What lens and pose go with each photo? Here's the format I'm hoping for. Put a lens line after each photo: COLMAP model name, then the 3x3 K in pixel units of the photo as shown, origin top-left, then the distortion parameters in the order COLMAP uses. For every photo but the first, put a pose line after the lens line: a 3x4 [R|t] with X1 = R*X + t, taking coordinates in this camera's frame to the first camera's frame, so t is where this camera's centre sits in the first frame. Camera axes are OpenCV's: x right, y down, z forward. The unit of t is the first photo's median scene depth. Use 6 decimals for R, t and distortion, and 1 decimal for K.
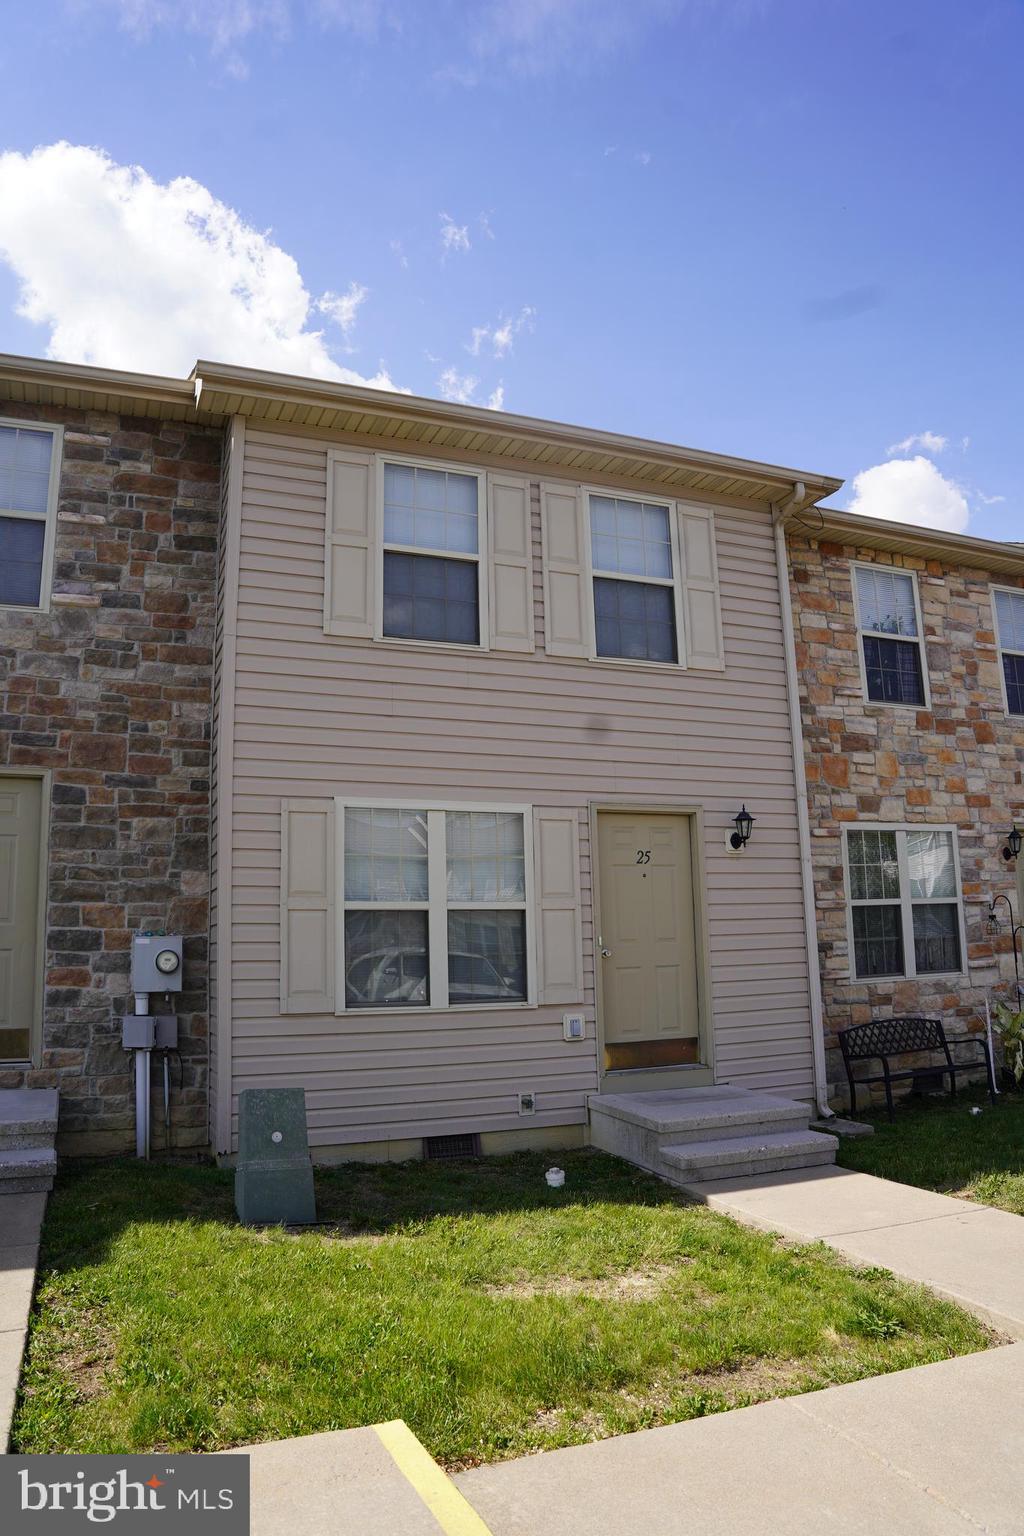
lens RADIAL K [[1046.4, 0, 507.7], [0, 1046.4, 767.5], [0, 0, 1]] dist [-0.112311, 0.026088]
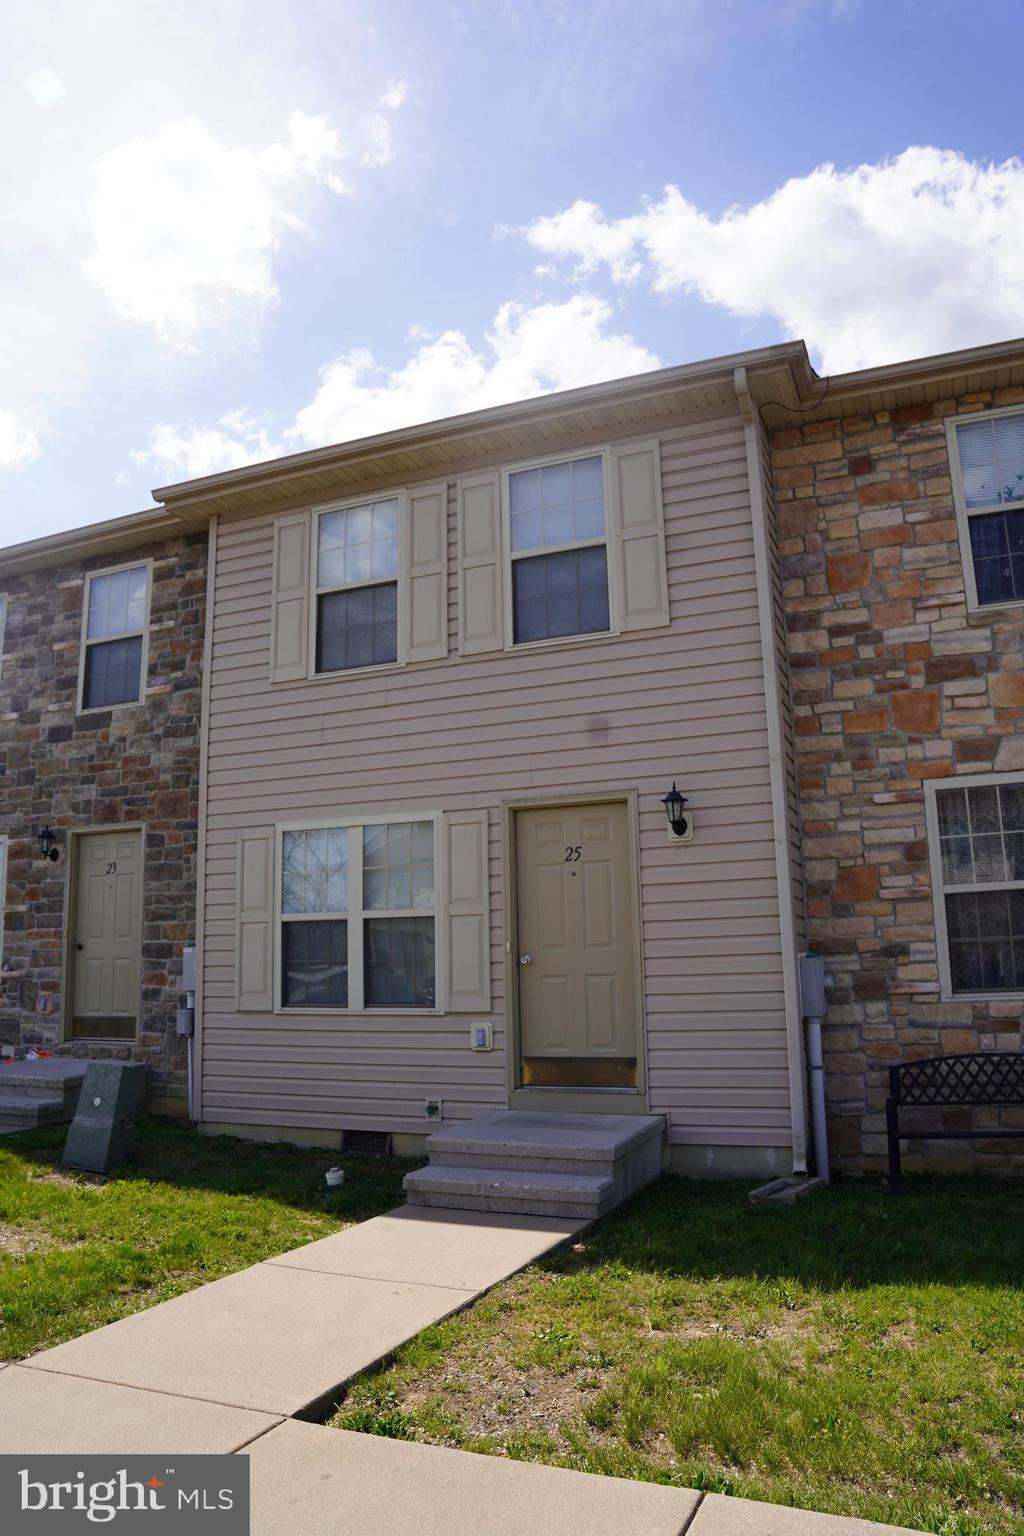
lens RADIAL K [[1067.0, 0, 508.9], [0, 1067.0, 772.7], [0, 0, 1]] dist [-0.089050, -0.015068]
pose [[0.711813, -0.119066, -0.692203, 0.765665], [0.127138, 0.991089, -0.039739, 0.047691], [0.690766, -0.059719, 0.720608, 0.310702]]
